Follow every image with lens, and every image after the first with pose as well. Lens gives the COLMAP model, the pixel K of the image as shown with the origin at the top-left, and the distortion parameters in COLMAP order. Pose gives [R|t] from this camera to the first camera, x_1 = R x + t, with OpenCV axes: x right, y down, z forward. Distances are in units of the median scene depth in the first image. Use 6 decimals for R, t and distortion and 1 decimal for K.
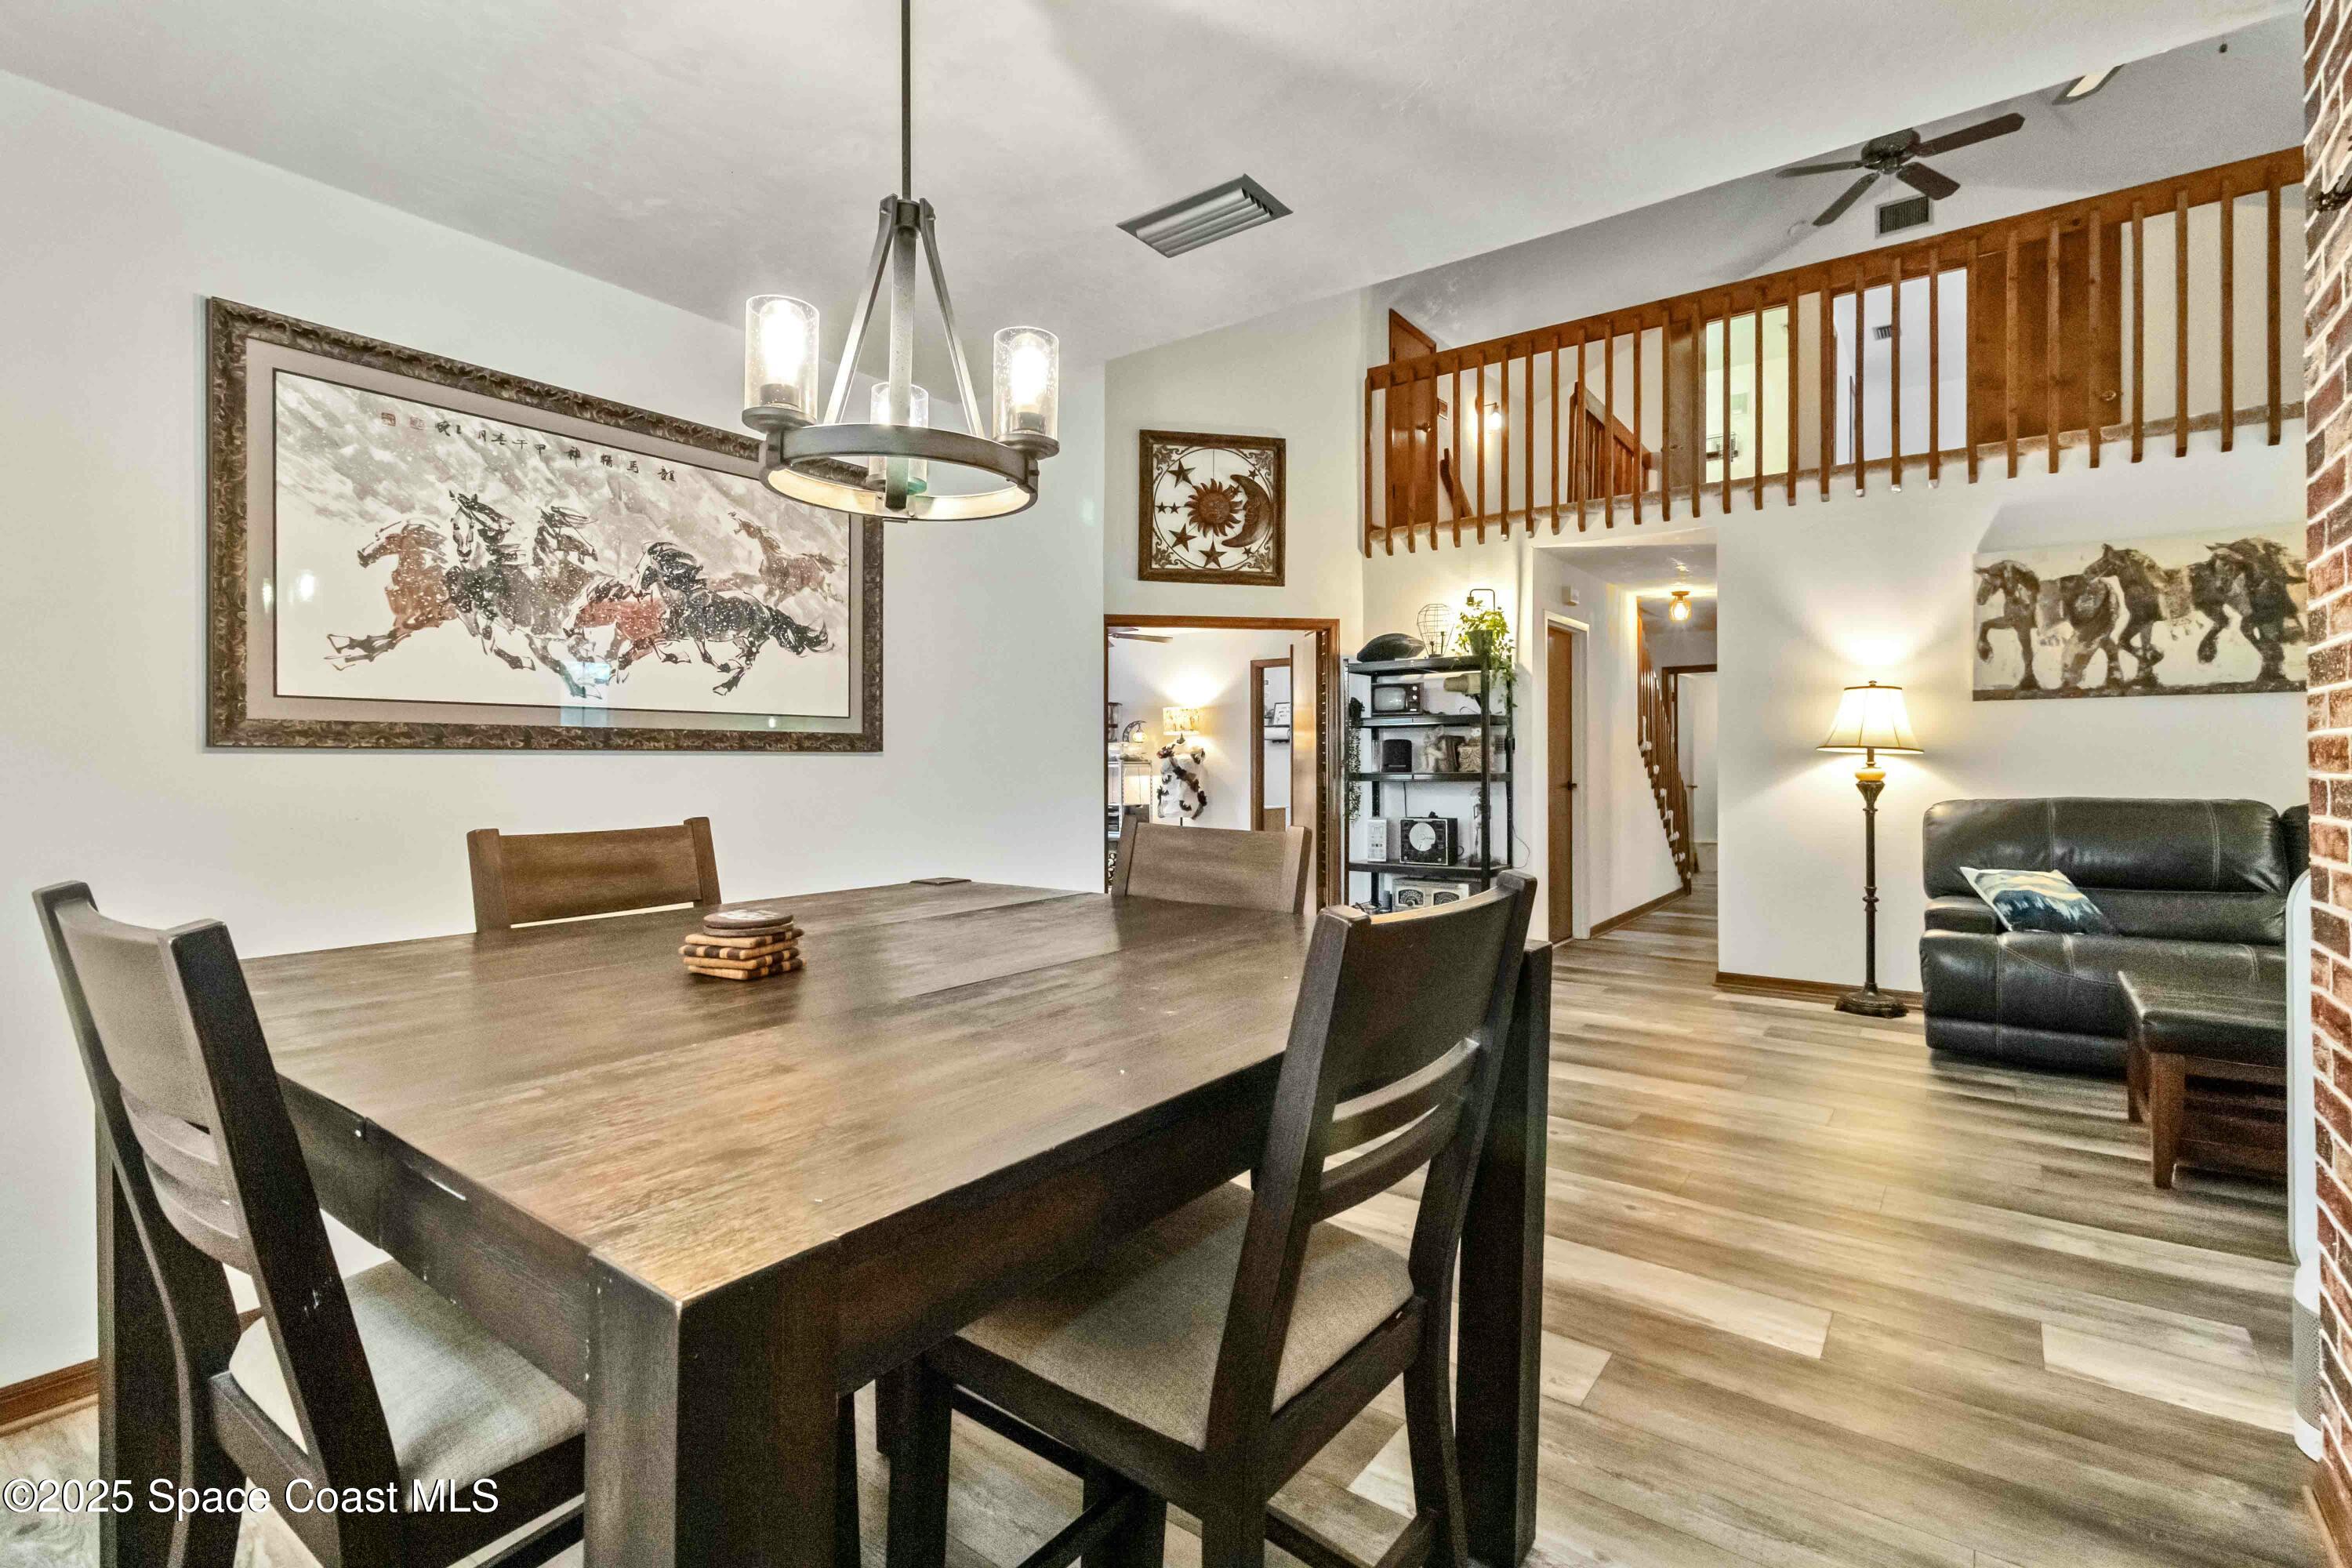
lens RADIAL K [[1084.6, 0, 1183.7], [0, 1084.6, 769.9], [0, 0, 1]] dist [0.002025, 0.000366]
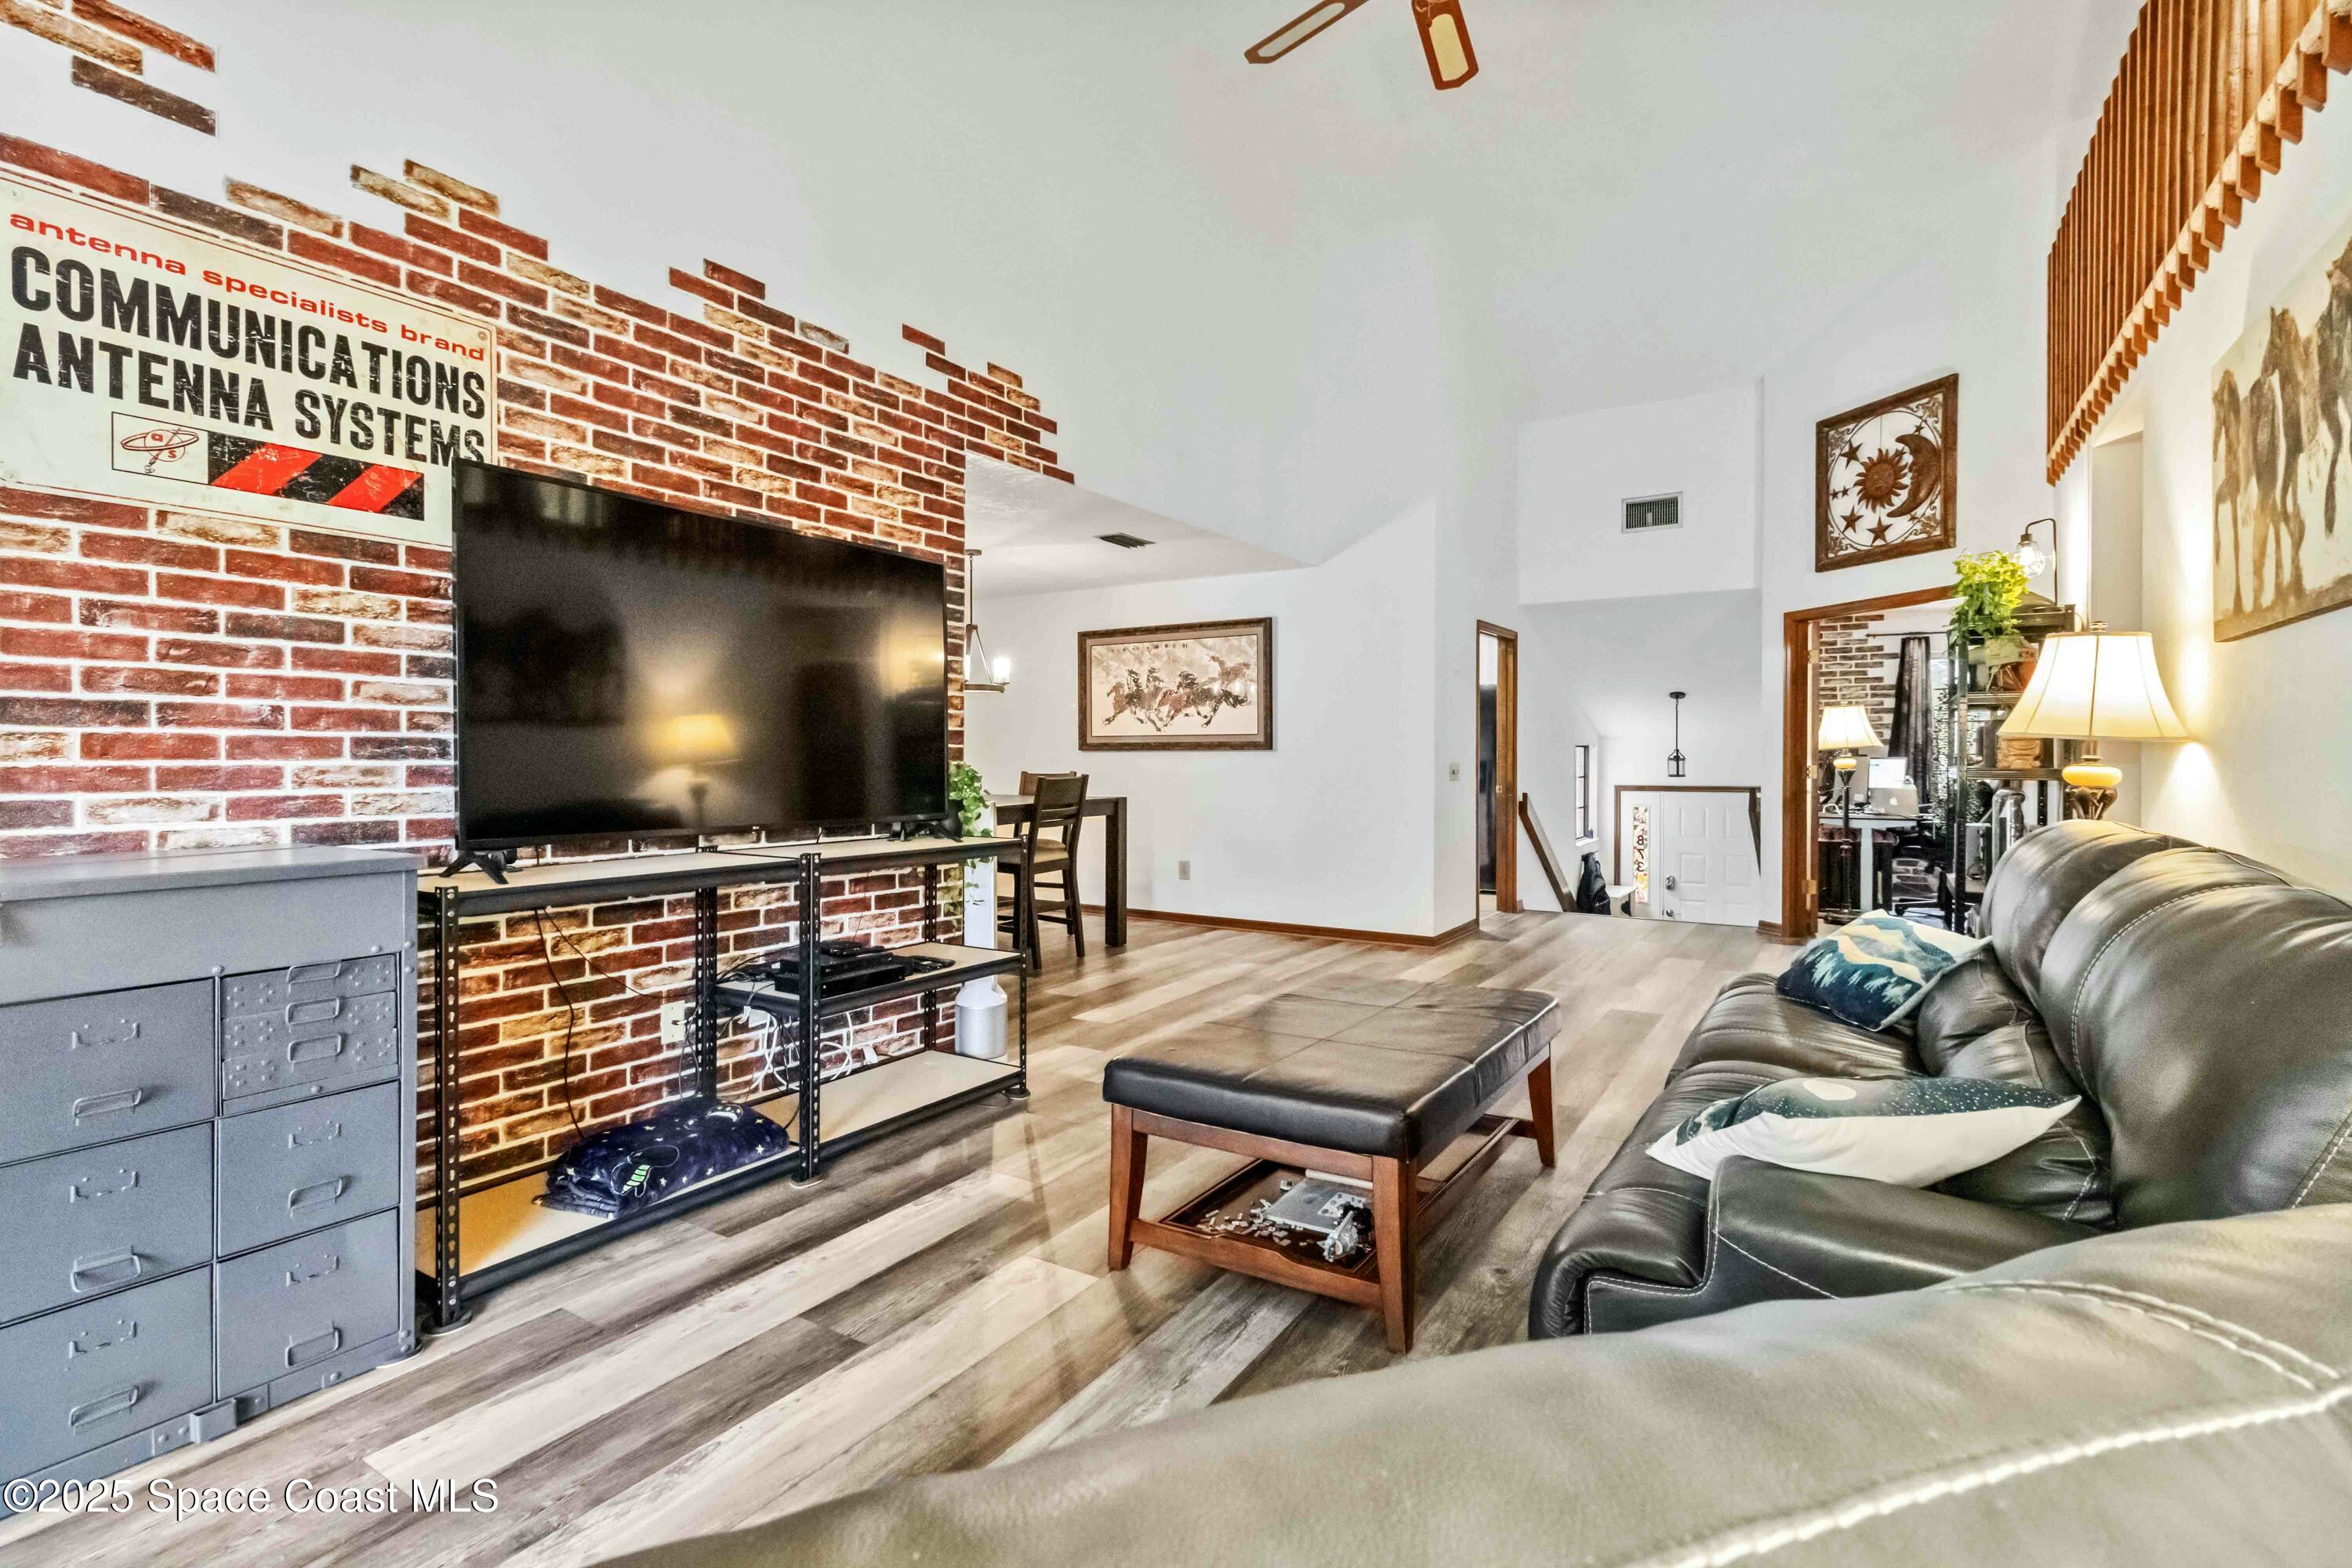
lens RADIAL K [[1109.6, 0, 1196.0], [0, 1109.6, 756.1], [0, 0, 1]] dist [0.004612, 0.001129]
pose [[0.086315, 0.002955, -0.996264, 1.398862], [-0.004561, 0.999986, 0.002570, -0.007495], [0.996257, 0.004322, 0.086327, 0.508932]]
